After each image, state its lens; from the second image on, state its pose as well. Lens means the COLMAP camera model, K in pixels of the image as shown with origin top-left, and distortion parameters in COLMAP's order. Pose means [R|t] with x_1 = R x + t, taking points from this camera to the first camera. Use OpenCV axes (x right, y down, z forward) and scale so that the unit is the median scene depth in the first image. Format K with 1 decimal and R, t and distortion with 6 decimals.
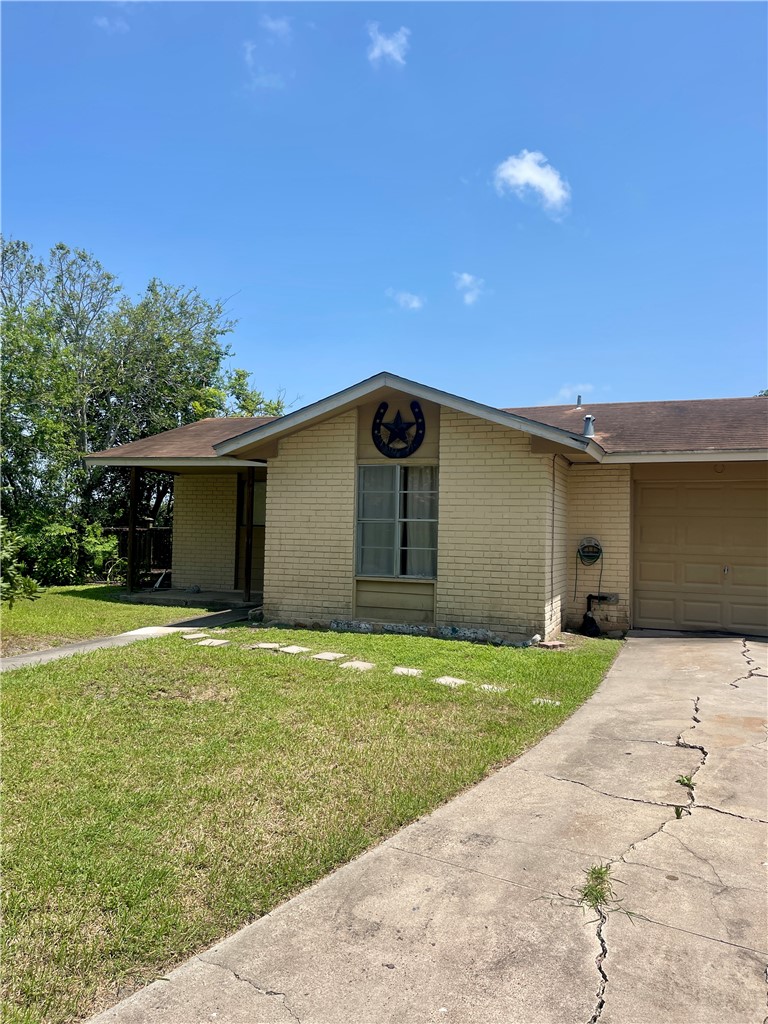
lens RADIAL K [[760.6, 0, 465.4], [0, 760.6, 512.6], [0, 0, 1]] dist [-0.001418, -0.000291]
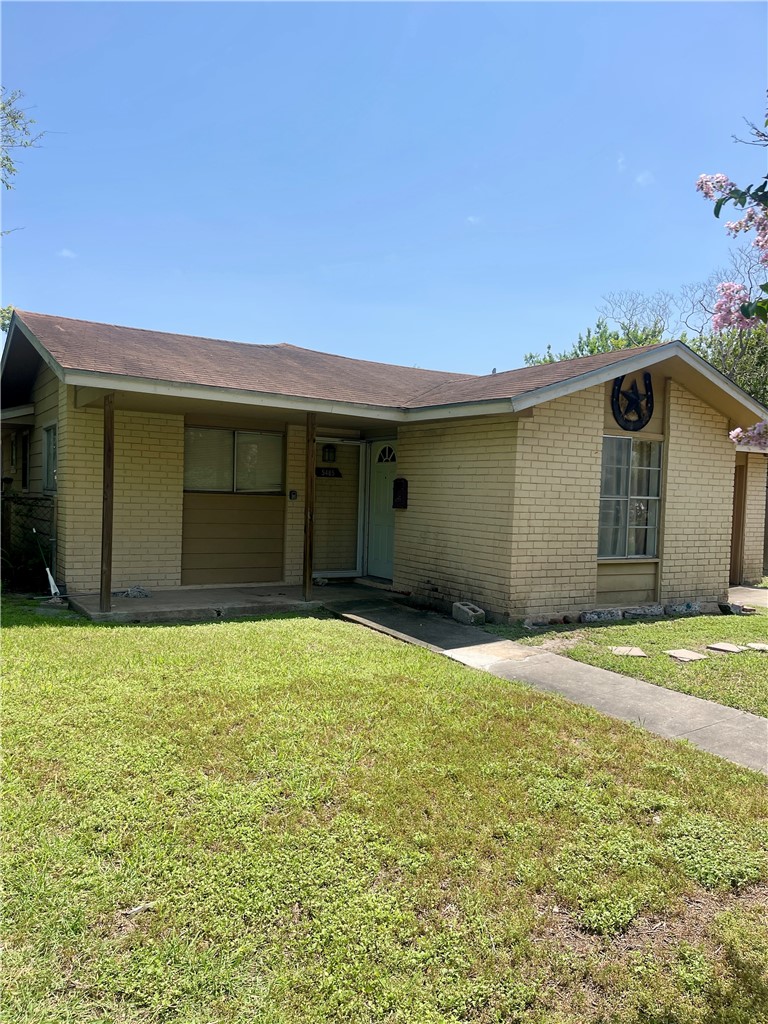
lens RADIAL K [[737.9, 0, 383.8], [0, 737.9, 526.9], [0, 0, 1]] dist [-0.004293, -0.000953]
pose [[0.661529, -0.032979, 0.749194, -0.948848], [-0.037329, 0.996346, 0.076820, -0.012183], [-0.748990, -0.078785, 0.657881, 0.608777]]
